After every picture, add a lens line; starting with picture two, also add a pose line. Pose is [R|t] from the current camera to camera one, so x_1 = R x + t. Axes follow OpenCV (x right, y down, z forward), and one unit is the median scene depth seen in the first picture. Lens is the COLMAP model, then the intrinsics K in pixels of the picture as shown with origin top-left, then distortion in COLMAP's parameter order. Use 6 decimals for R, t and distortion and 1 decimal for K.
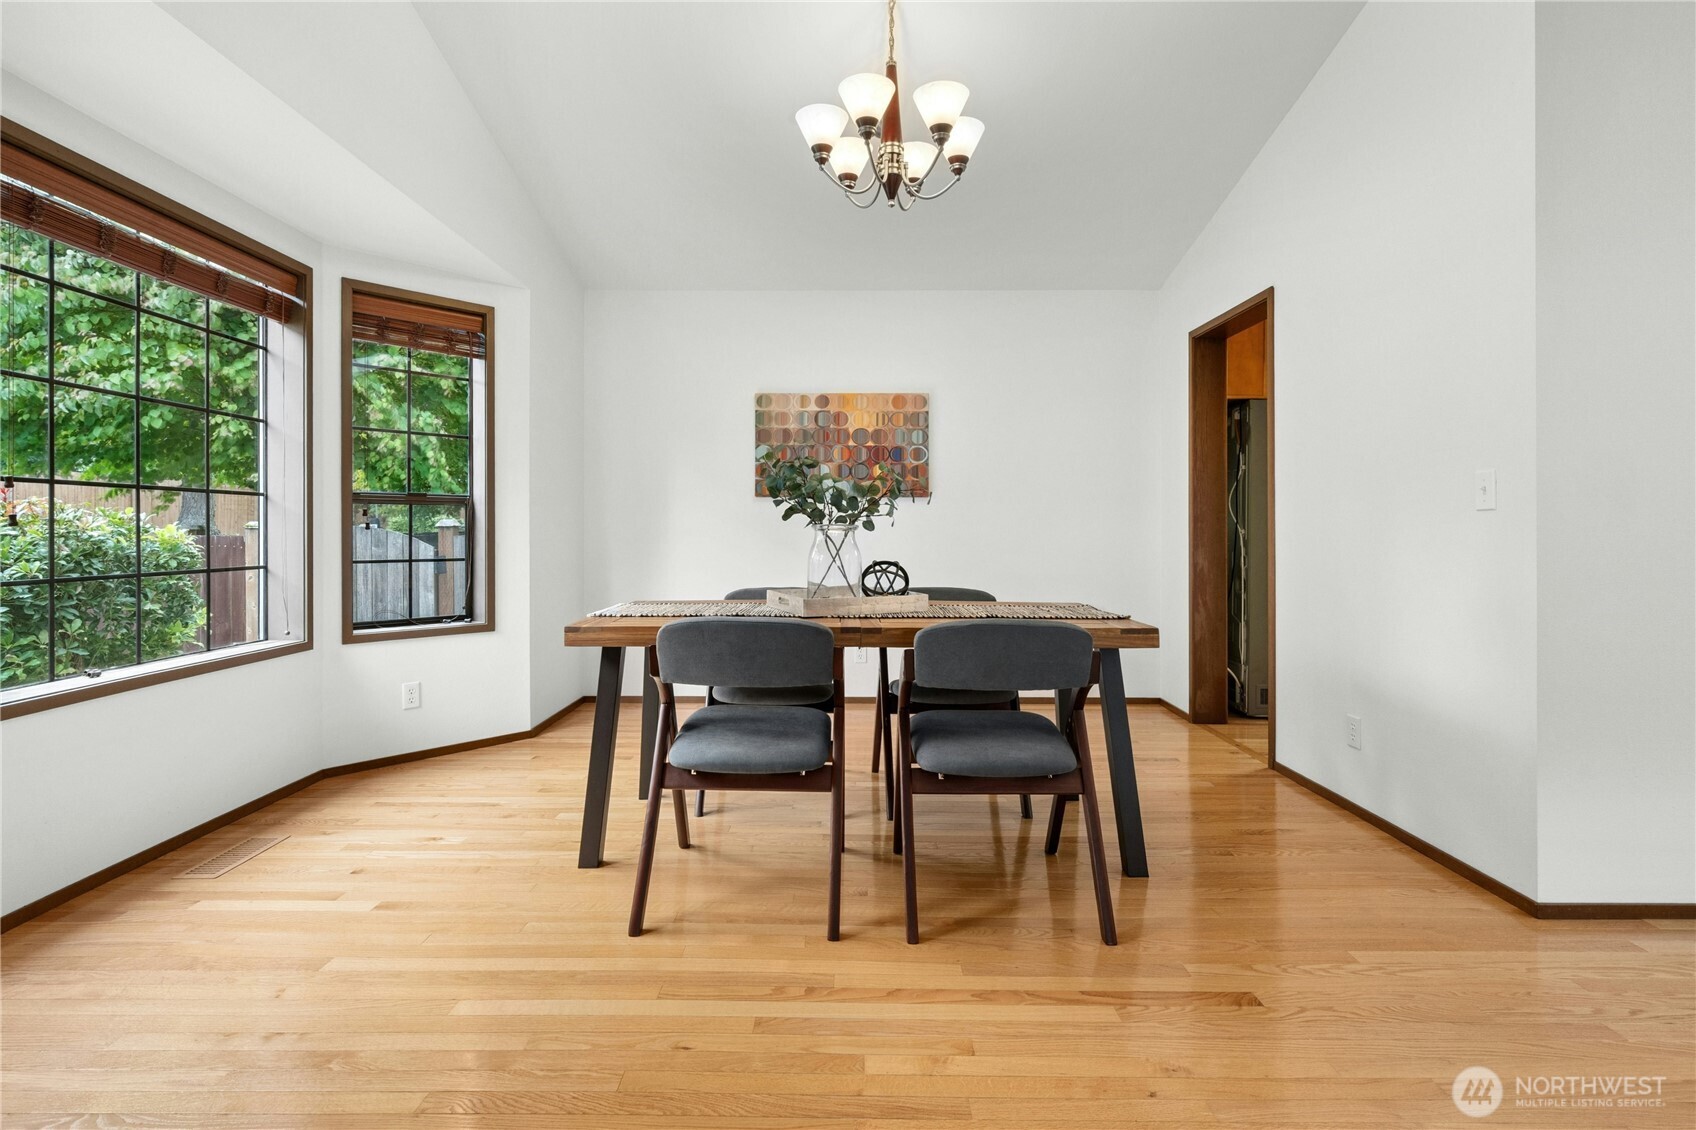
lens RADIAL K [[803.9, 0, 842.2], [0, 803.9, 527.2], [0, 0, 1]] dist [0.000090, 0.000089]
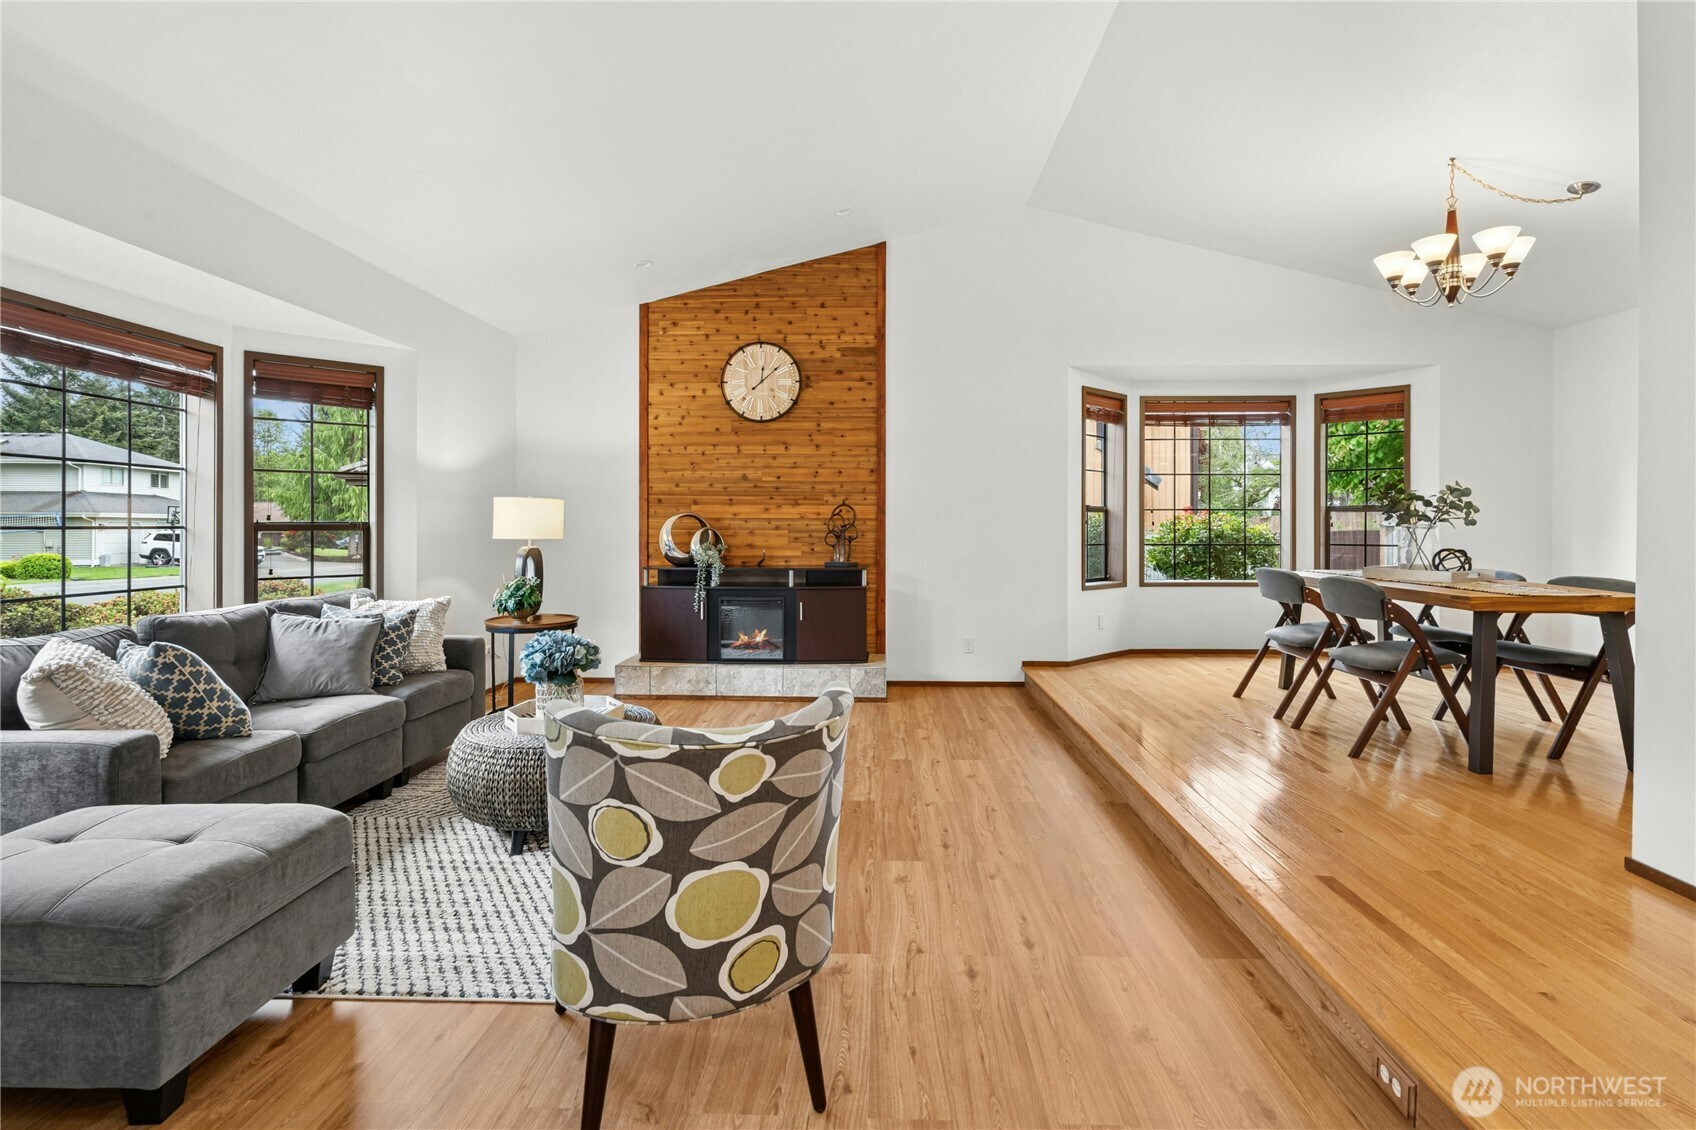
lens RADIAL K [[788.8, 0, 849.0], [0, 788.8, 526.3], [0, 0, 1]] dist [-0.004581, 0.000239]
pose [[-0.028261, 0.001141, -0.999600, 0.913747], [0.000582, 0.999999, 0.001125, -0.000629], [0.999600, -0.000550, -0.028261, -0.036216]]
